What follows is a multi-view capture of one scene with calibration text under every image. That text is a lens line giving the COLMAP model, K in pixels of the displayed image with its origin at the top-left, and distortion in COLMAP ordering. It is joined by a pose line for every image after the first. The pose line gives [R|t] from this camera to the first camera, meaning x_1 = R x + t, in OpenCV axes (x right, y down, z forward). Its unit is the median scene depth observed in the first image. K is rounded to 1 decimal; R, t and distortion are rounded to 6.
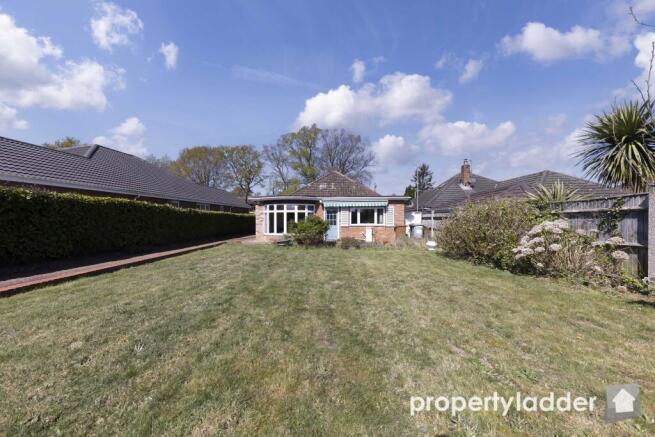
lens RADIAL K [[227.2, 0, 329.5], [0, 227.2, 221.4], [0, 0, 1]] dist [0.000264, -0.000016]
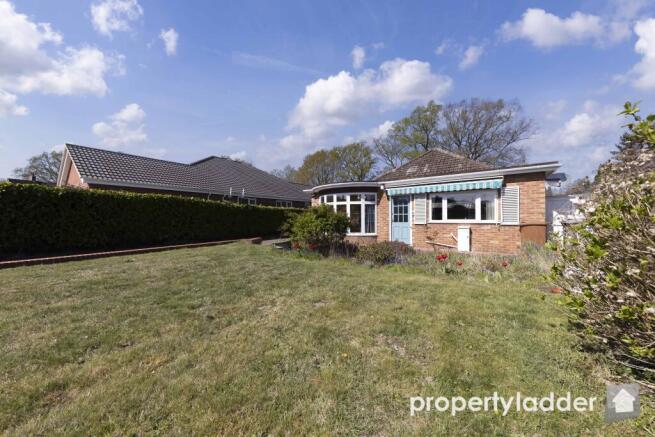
lens RADIAL K [[227.2, 0, 329.5], [0, 227.2, 221.4], [0, 0, 1]] dist [0.000264, -0.000016]
pose [[0.842972, 0.002890, -0.537950, 0.194341], [-0.001362, 0.999994, 0.003238, 0.012912], [0.537956, -0.001997, 0.842971, 0.322719]]
